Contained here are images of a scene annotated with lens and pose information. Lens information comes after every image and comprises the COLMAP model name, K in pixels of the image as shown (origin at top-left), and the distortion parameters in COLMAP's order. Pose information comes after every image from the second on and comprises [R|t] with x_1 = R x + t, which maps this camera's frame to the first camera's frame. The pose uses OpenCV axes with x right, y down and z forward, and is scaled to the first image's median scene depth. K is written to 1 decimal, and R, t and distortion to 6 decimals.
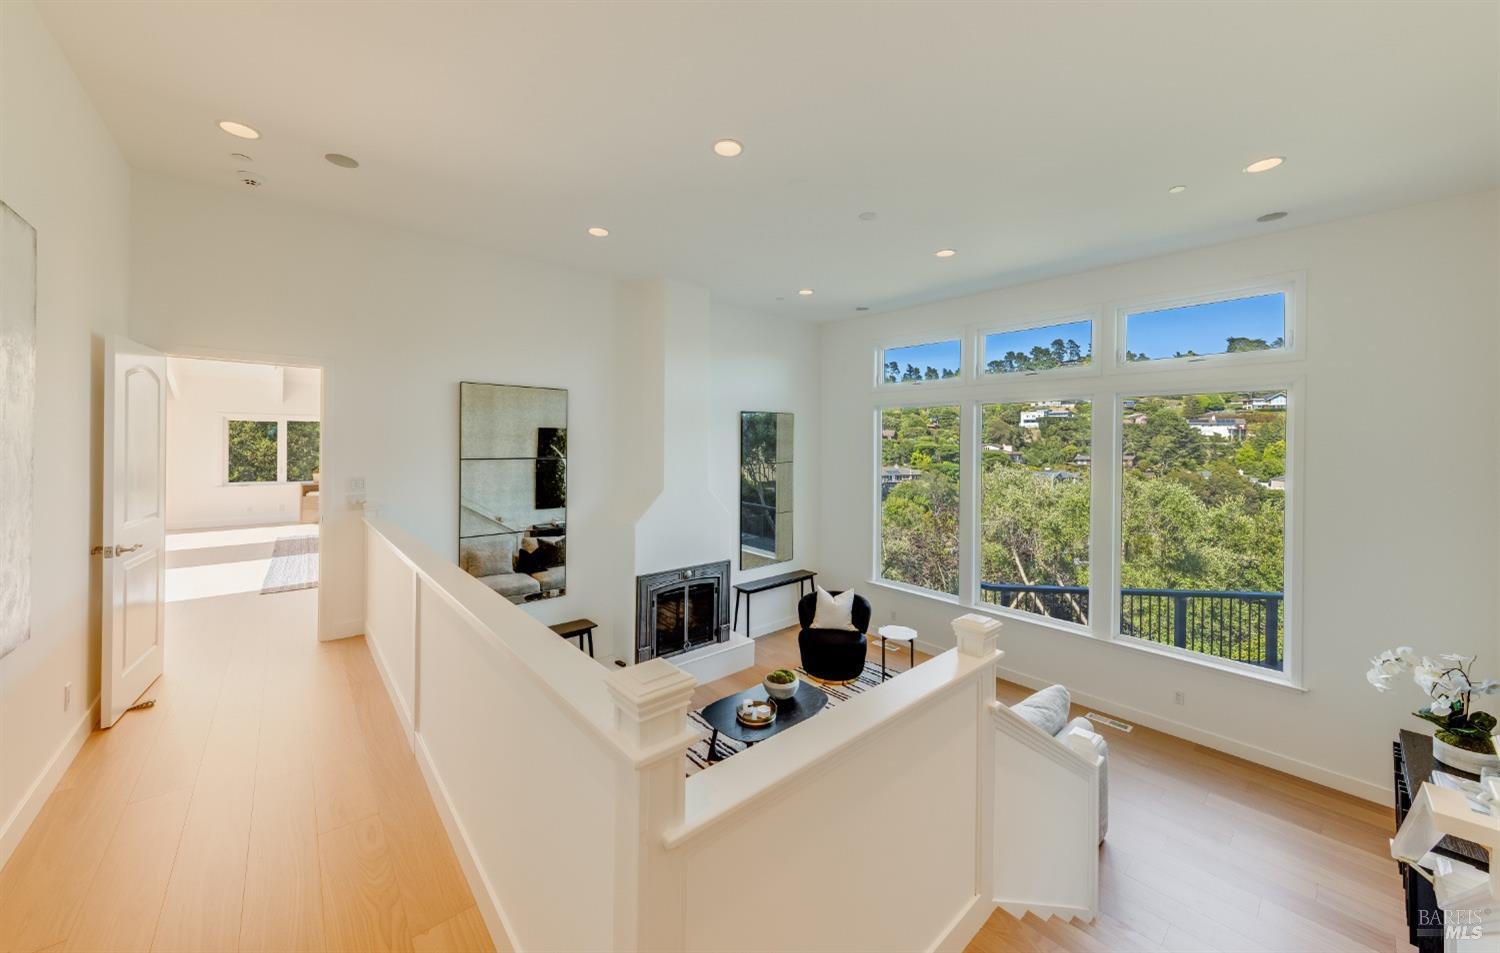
lens RADIAL K [[537.5, 0, 764.7], [0, 537.5, 446.3], [0, 0, 1]] dist [0.007216, 0.000126]
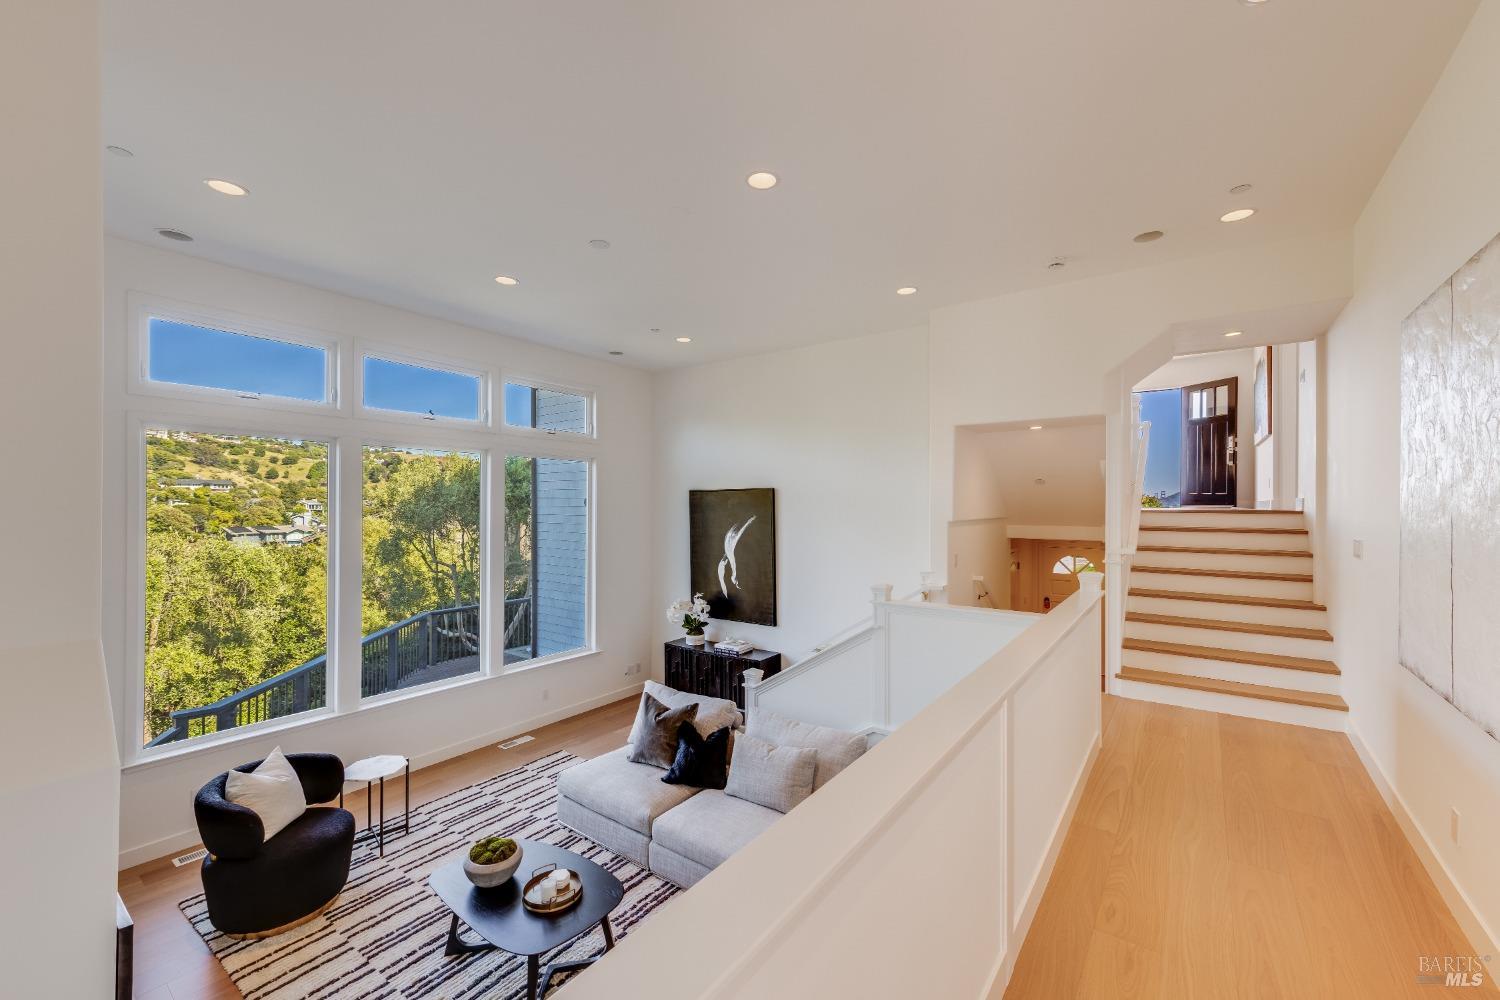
lens RADIAL K [[602.2, 0, 750.0], [0, 602.2, 500.0], [0, 0, 1]] dist [0.000014, -0.000029]
pose [[-0.204534, -0.004653, 0.978848, -0.560080], [-0.000052, 0.999989, 0.004742, -0.000964], [-0.978859, 0.000919, -0.204532, 0.633063]]
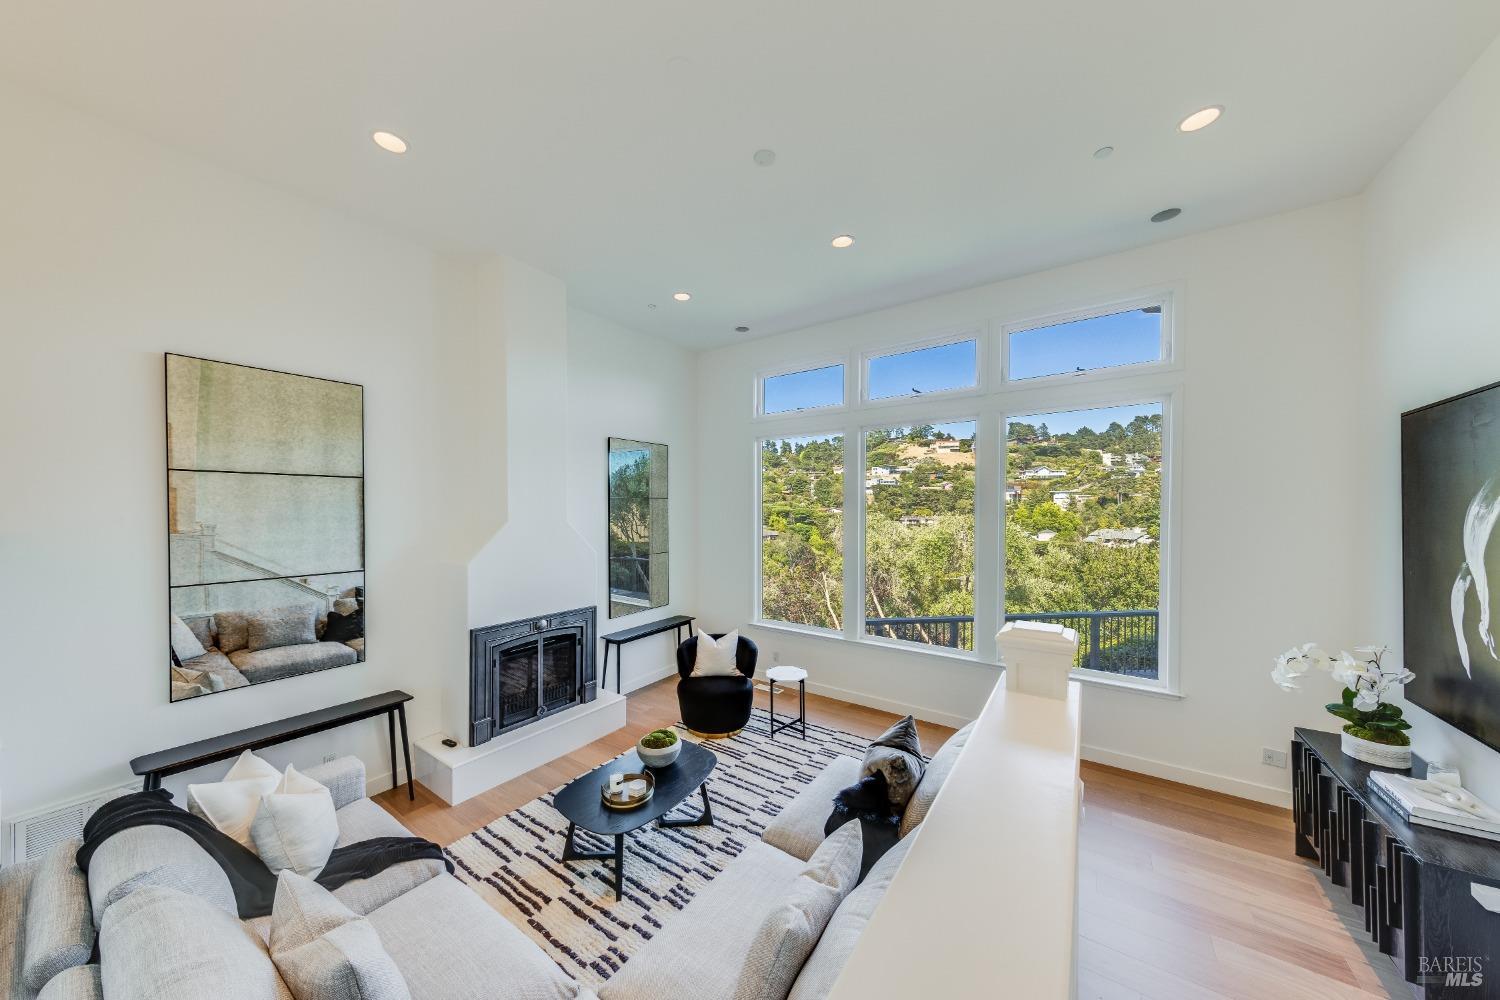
lens RADIAL K [[482.7, 0, 746.9], [0, 482.7, 514.4], [0, 0, 1]] dist [0.009302, 0.000000]
pose [[0.974852, -0.009620, 0.222643, 0.000211], [0.009714, 0.999953, 0.000675, 0.069525], [-0.222639, 0.001505, 0.974900, 0.200336]]
